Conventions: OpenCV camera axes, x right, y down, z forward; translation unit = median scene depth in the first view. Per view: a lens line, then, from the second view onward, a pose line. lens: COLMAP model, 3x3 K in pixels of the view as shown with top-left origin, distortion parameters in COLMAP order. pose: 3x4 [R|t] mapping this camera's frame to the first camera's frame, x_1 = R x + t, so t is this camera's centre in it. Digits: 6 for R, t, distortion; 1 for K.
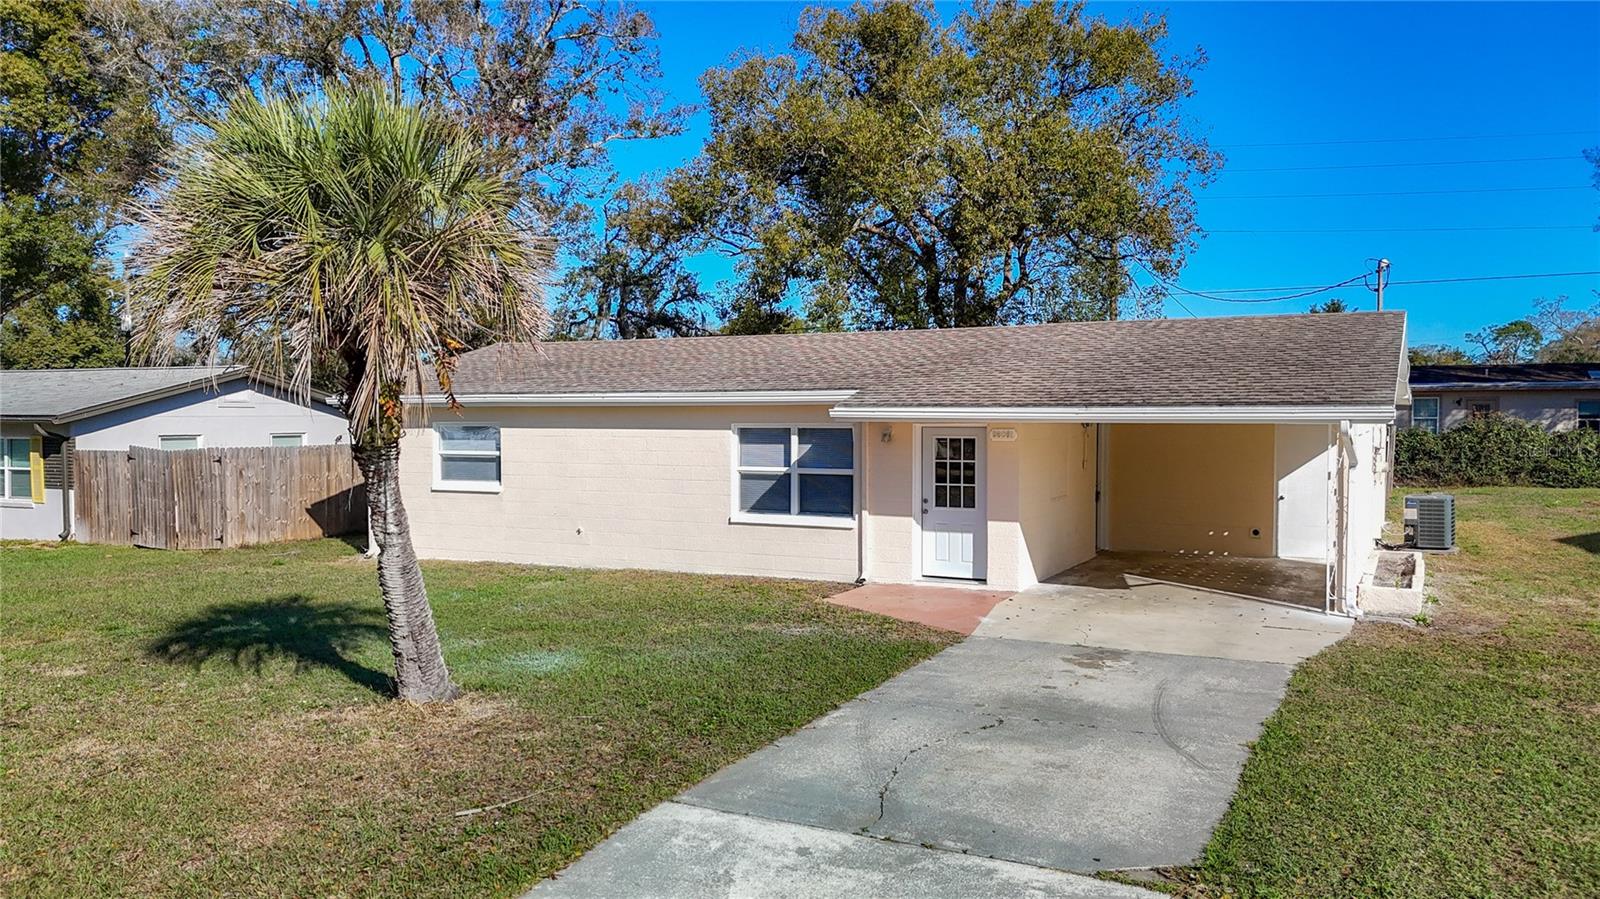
lens RADIAL K [[1168.5, 0, 800.0], [0, 1168.5, 449.5], [0, 0, 1]] dist [0.062361, -0.000953]
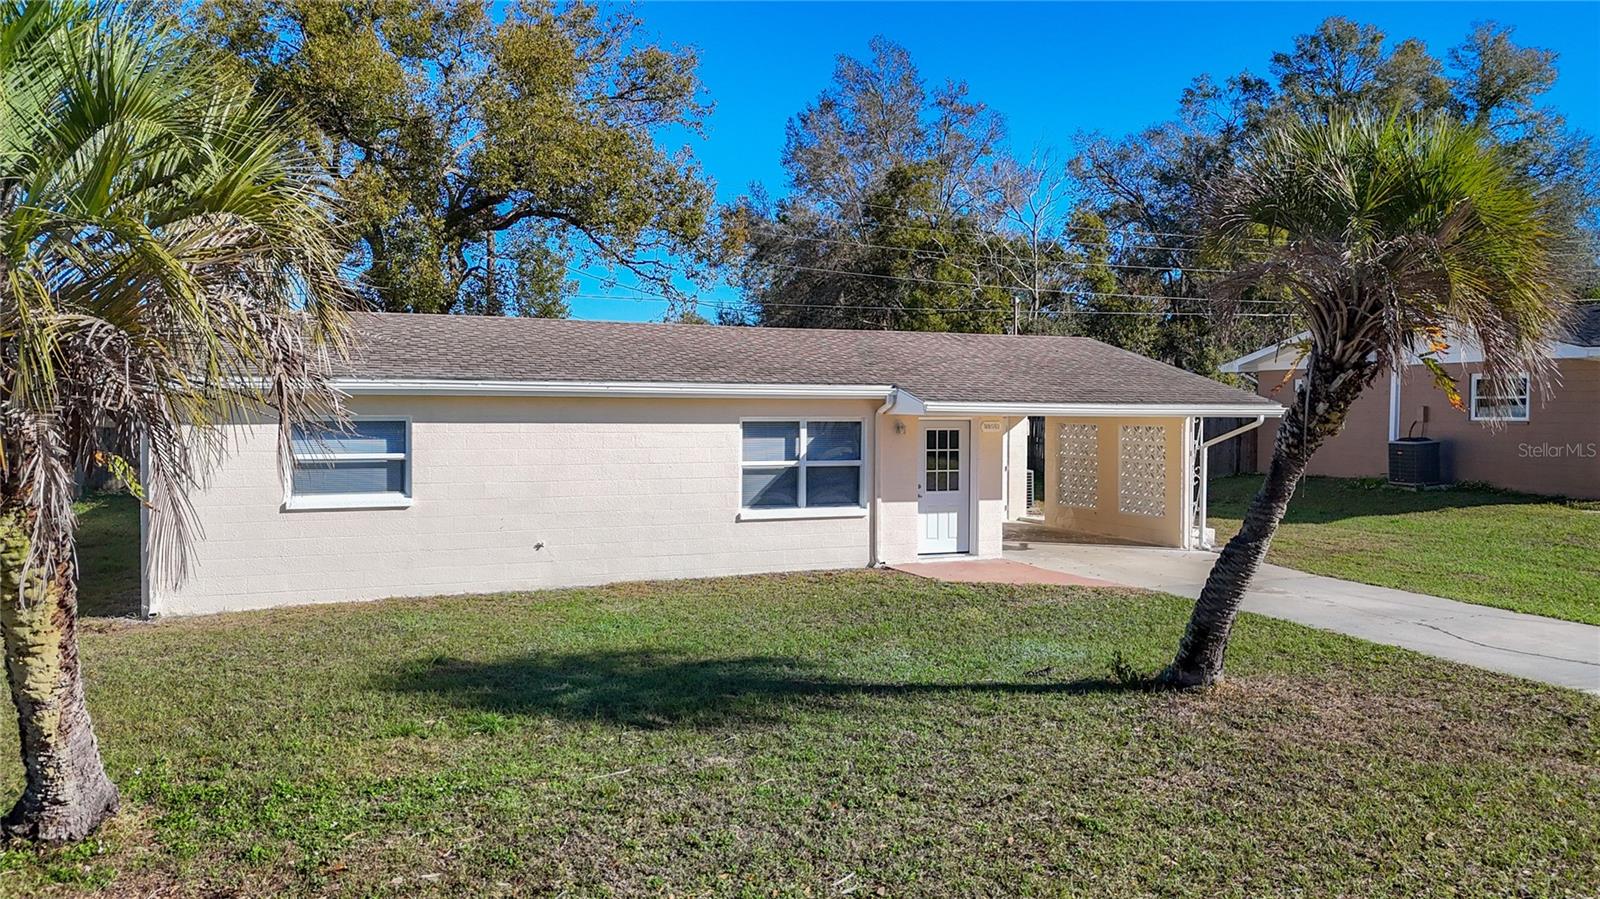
lens RADIAL K [[1168.5, 0, 800.0], [0, 1168.5, 449.5], [0, 0, 1]] dist [0.062361, -0.000953]
pose [[0.659417, -0.022049, 0.751454, -0.766029], [0.016969, 0.999752, 0.014443, -0.008893], [-0.751586, 0.003228, 0.659628, 0.336112]]
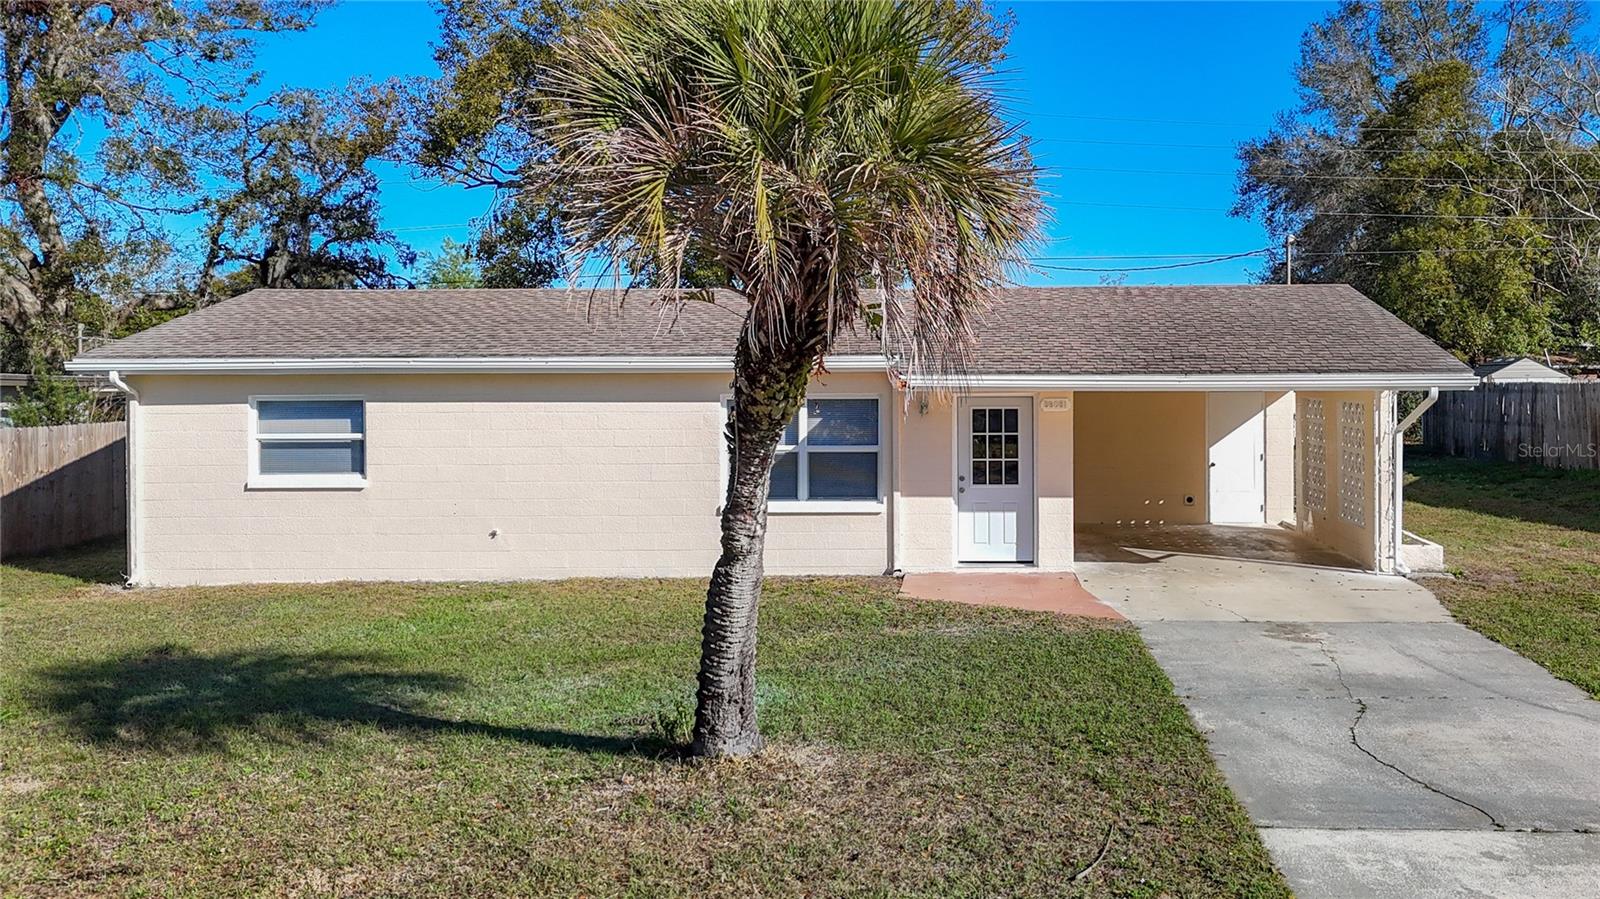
lens RADIAL K [[1305.3, 0, 894.6], [0, 1305.3, 393.6], [0, 0, 1]] dist [0.047120, -0.007637]
pose [[0.904193, -0.005971, 0.427083, -0.353135], [0.015532, 0.999701, -0.018908, -0.003189], [-0.426843, 0.023730, 0.904015, 0.104783]]
